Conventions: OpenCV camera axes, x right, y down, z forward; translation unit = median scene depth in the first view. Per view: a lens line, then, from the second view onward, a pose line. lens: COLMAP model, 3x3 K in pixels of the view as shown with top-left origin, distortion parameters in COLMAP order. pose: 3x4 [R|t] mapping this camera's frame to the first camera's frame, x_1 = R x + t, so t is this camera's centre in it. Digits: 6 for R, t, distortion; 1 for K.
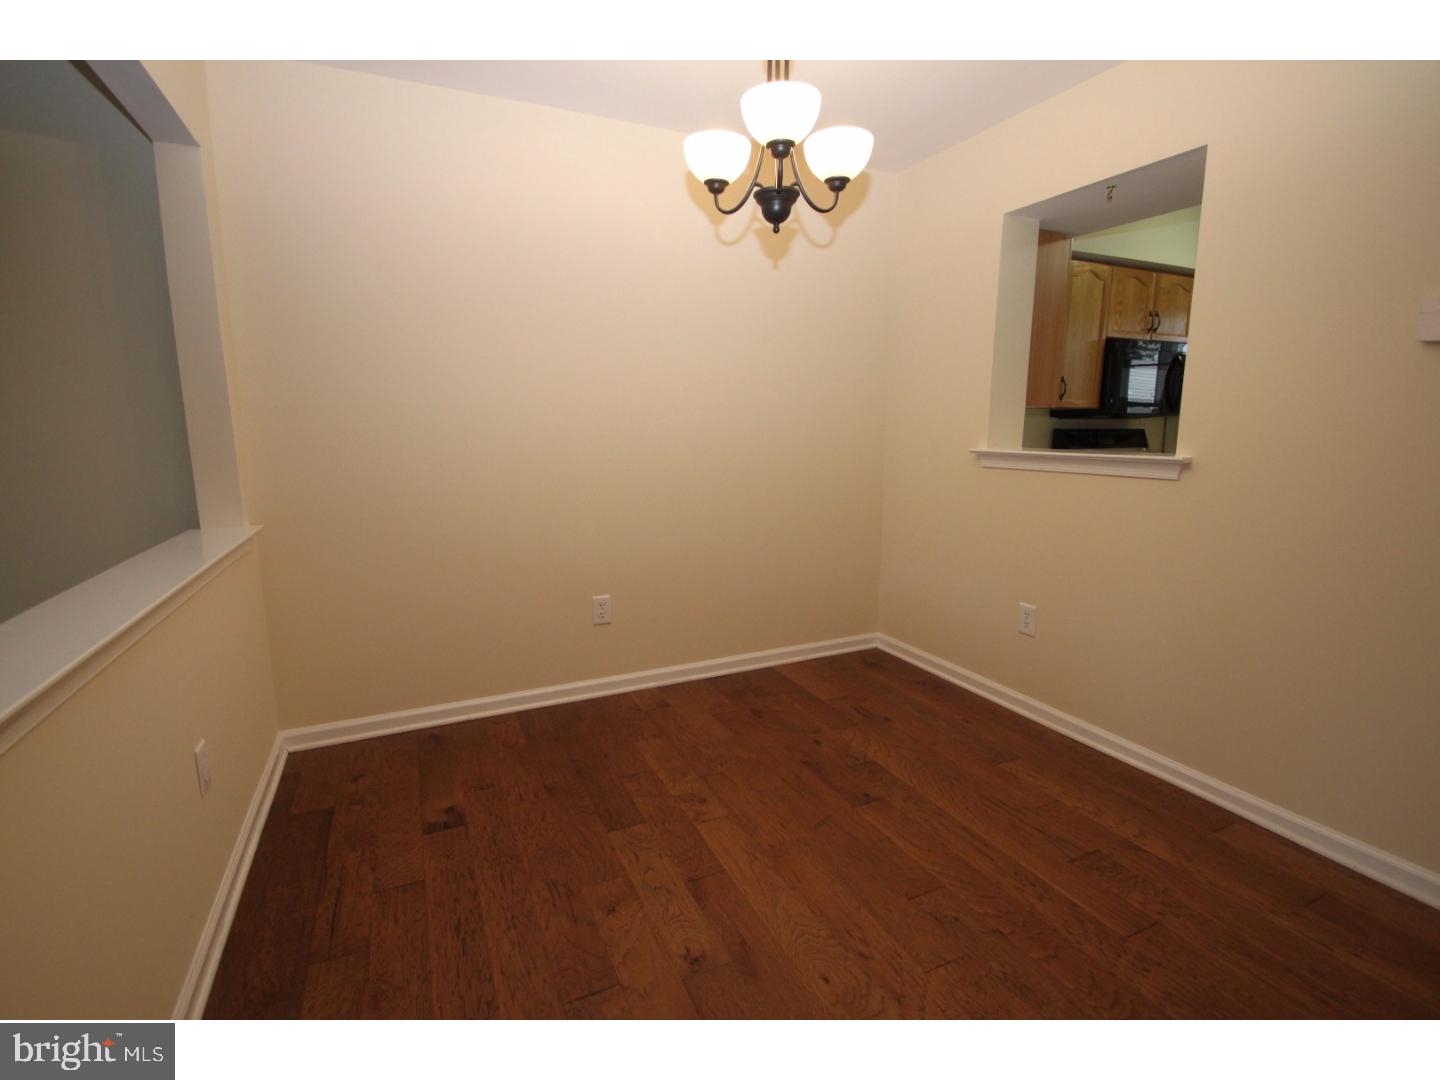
lens RADIAL K [[664.3, 0, 719.4], [0, 664.3, 534.8], [0, 0, 1]] dist [0.005712, -0.011460]
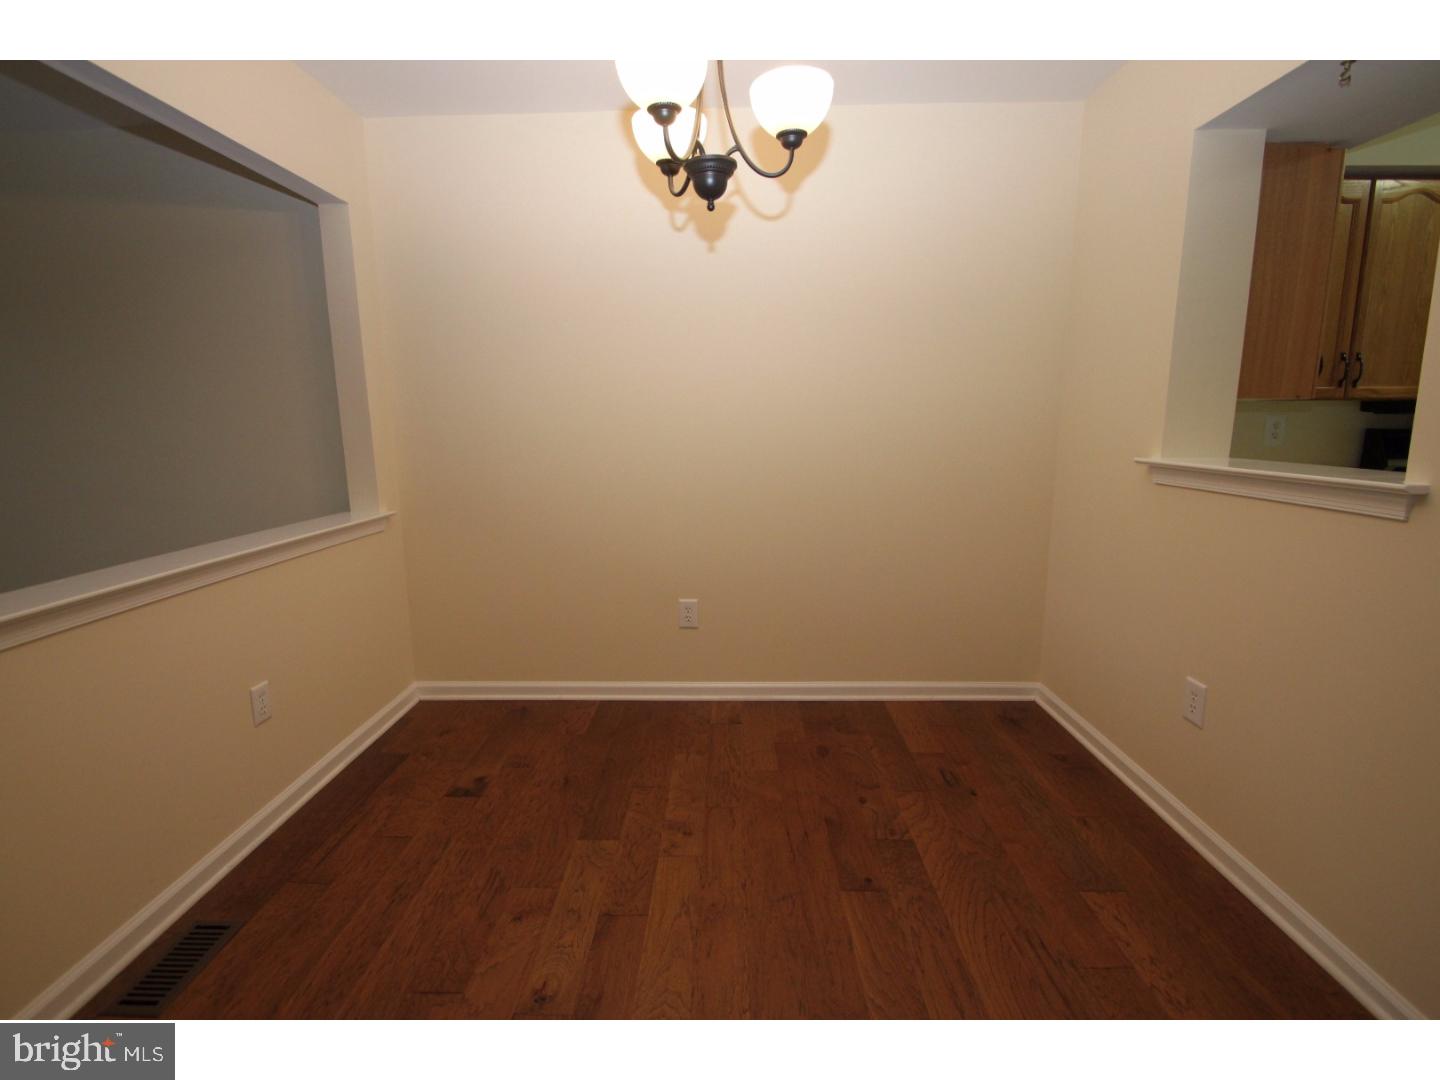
lens RADIAL K [[664.3, 0, 710.8], [0, 664.3, 534.3], [0, 0, 1]] dist [0.005712, -0.011460]
pose [[0.894970, 0.071210, -0.440407, 0.386561], [-0.067338, 0.997431, 0.024438, -0.042603], [0.441016, 0.007785, 0.897466, 0.176679]]
